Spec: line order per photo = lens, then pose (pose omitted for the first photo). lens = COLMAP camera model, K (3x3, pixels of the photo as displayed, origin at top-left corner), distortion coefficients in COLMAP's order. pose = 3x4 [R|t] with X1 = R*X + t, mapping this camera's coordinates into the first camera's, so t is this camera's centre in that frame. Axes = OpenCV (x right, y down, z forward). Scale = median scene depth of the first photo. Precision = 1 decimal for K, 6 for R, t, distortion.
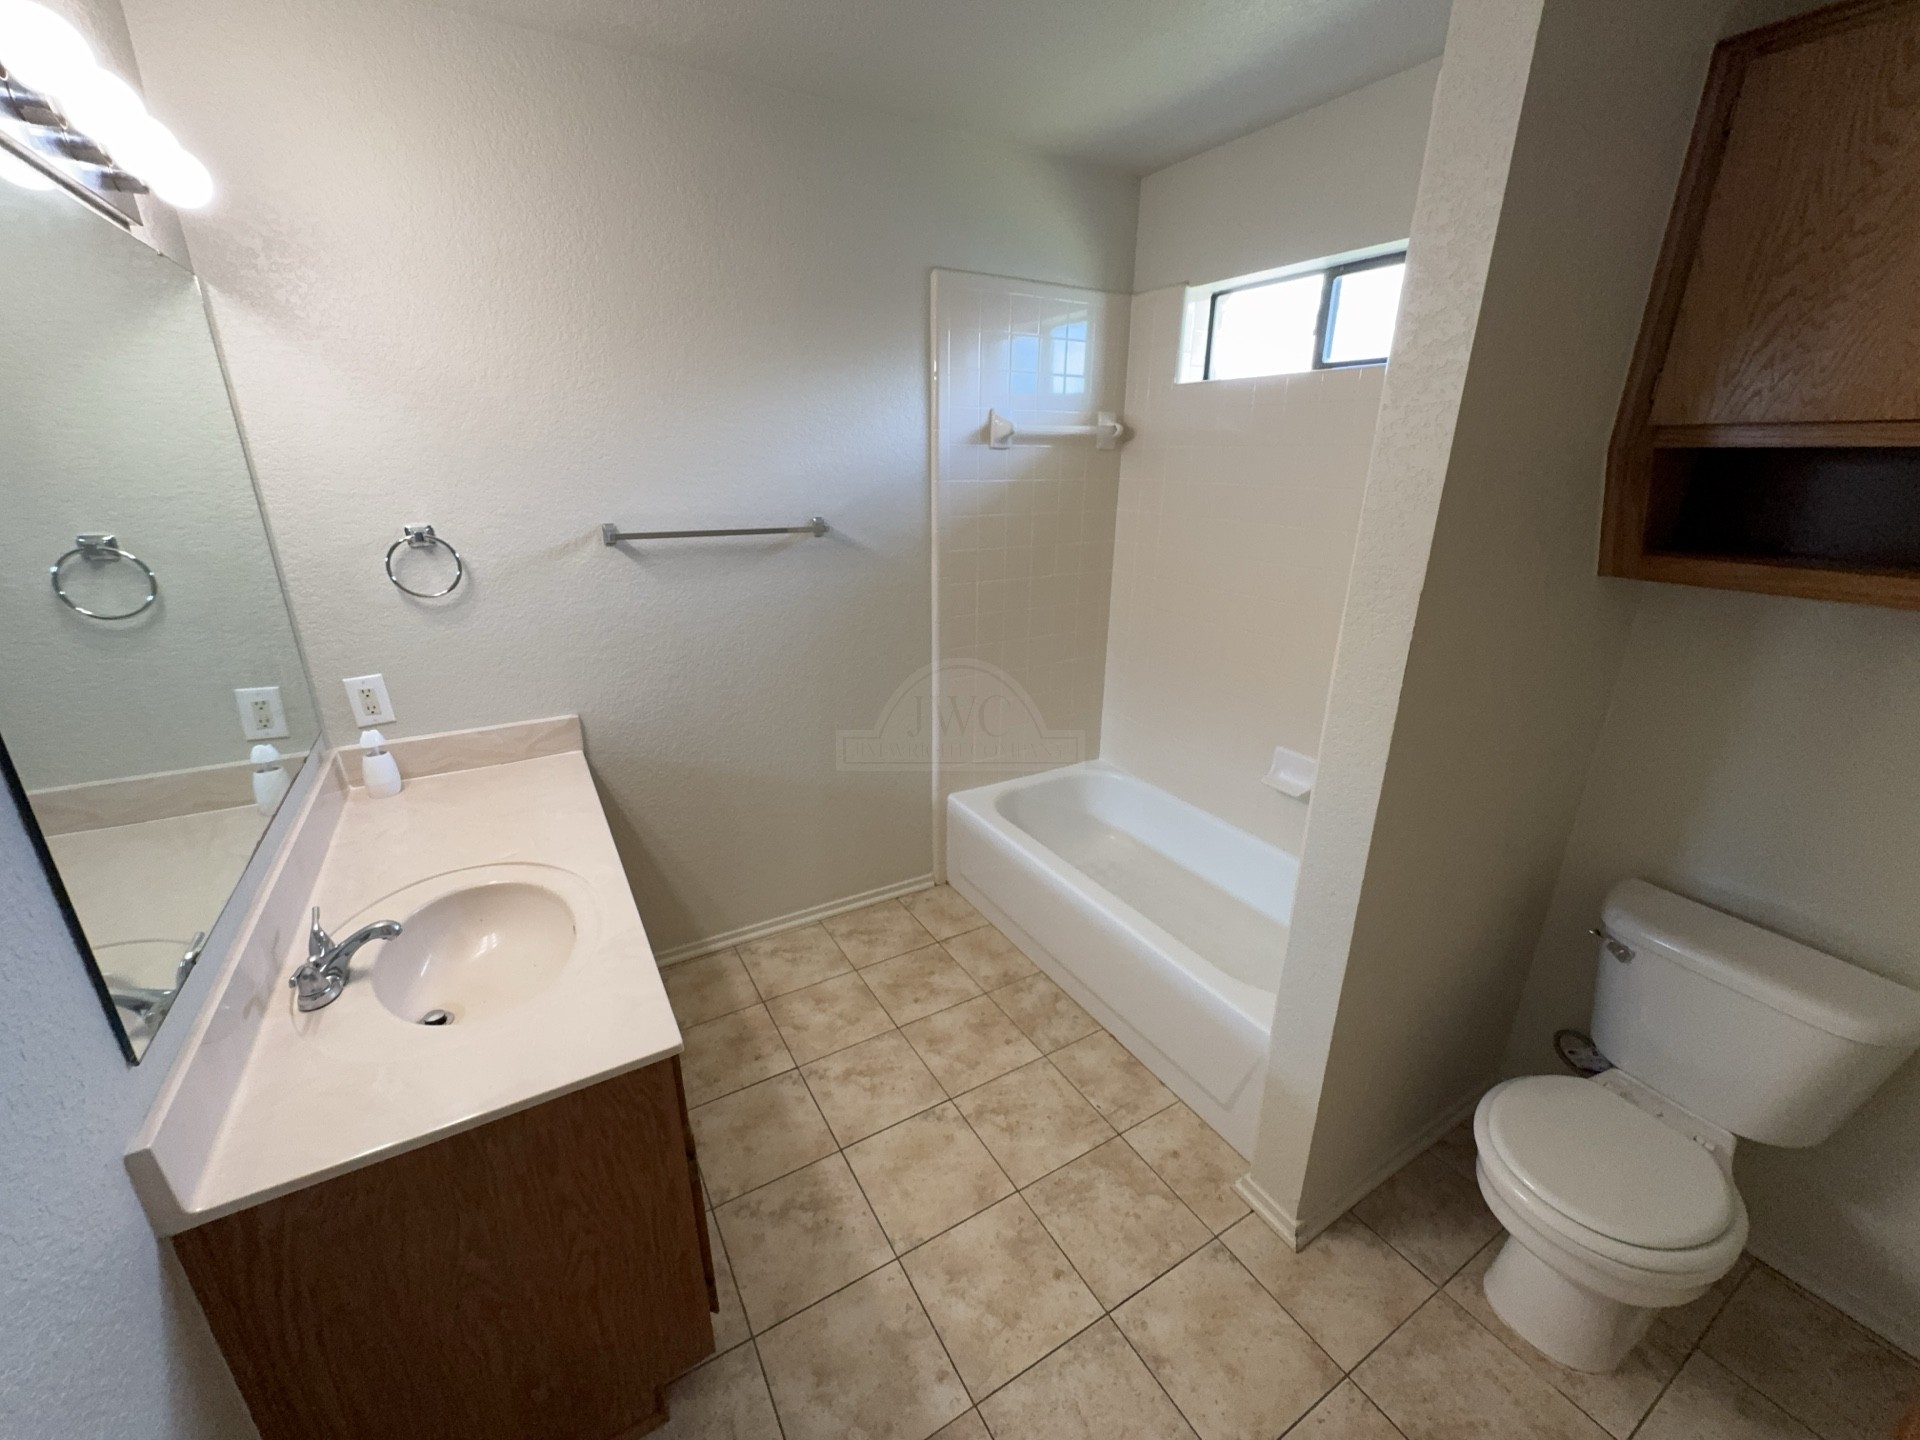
lens RADIAL K [[768.3, 0, 960.0], [0, 768.3, 720.4], [0, 0, 1]] dist [0.000484, 0.000004]
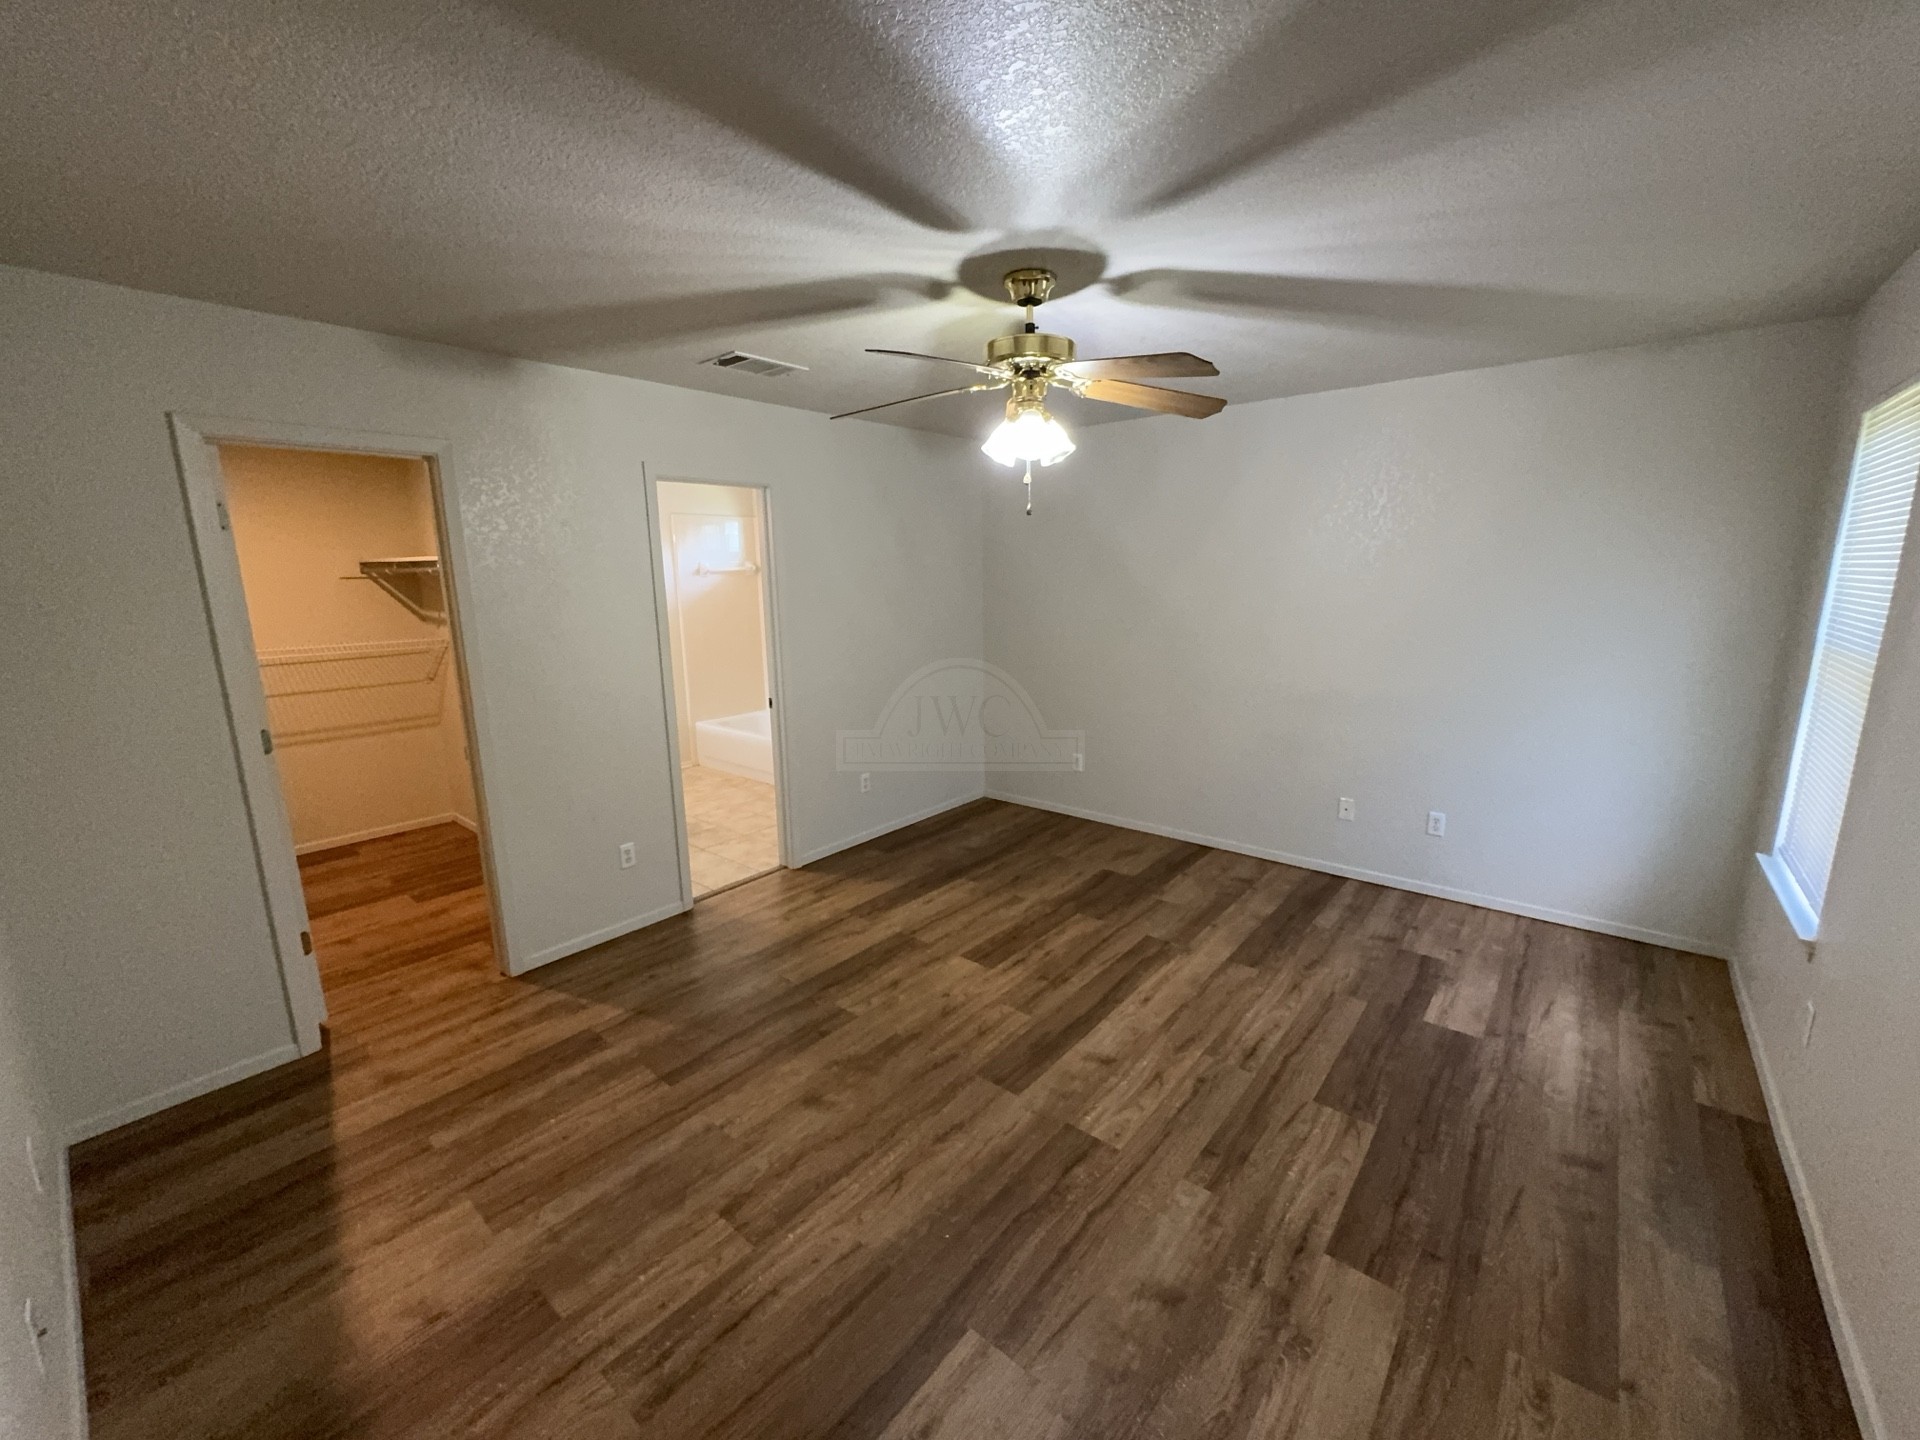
lens RADIAL K [[768.3, 0, 958.3], [0, 768.3, 722.8], [0, 0, 1]] dist [0.000484, 0.000004]
pose [[0.941331, -0.090593, 0.325098, -0.023976], [0.133077, 0.984884, -0.110878, 0.487708], [-0.310139, 0.147636, 0.939158, -1.494871]]
